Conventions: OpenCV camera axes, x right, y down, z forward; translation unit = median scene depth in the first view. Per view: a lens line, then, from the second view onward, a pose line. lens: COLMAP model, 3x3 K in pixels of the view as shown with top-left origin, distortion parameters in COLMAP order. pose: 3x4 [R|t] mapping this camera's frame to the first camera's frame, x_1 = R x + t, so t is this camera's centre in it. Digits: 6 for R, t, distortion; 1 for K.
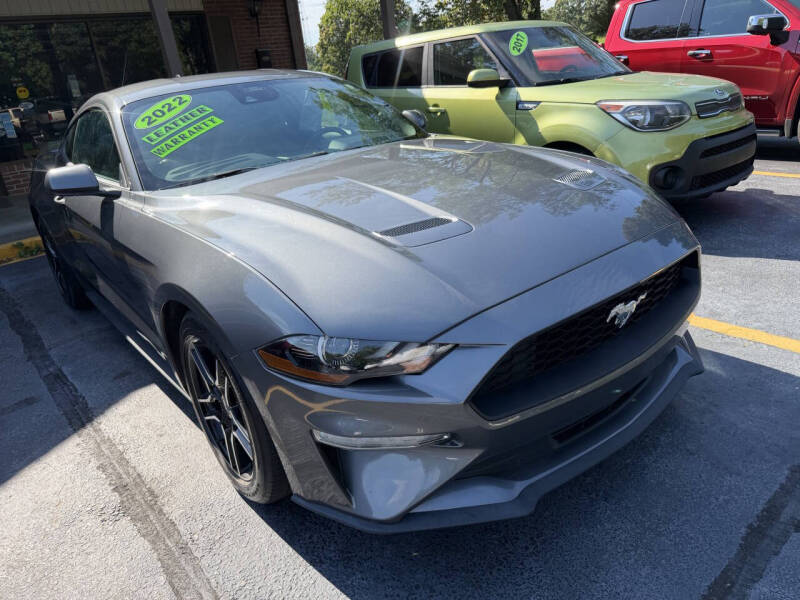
lens RADIAL K [[563.6, 0, 403.7], [0, 563.6, 300.9], [0, 0, 1]] dist [0.009705, -0.020954]
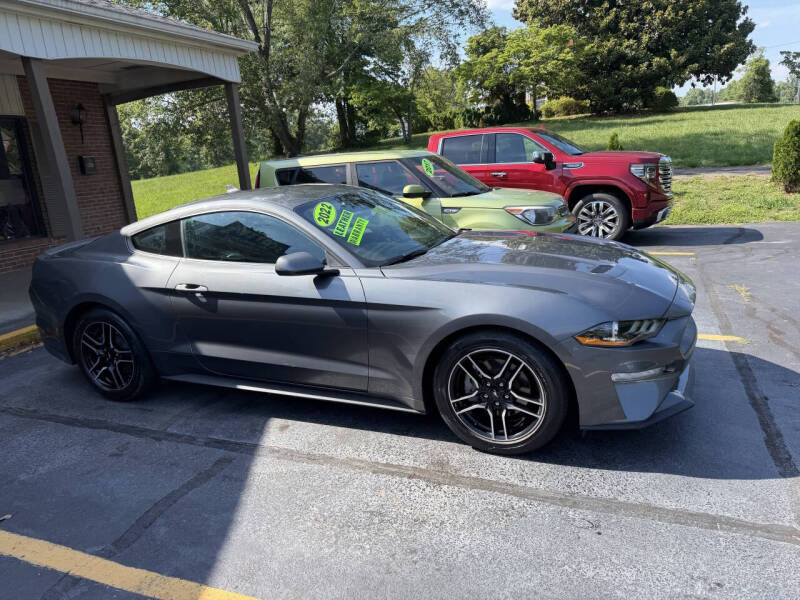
lens RADIAL K [[563.6, 0, 397.0], [0, 563.6, 303.1], [0, 0, 1]] dist [0.009705, -0.020954]
pose [[0.893189, -0.076498, 0.443128, -0.970640], [0.150933, 0.979258, -0.135176, 0.086177], [-0.423596, 0.187621, 0.886208, -0.238599]]
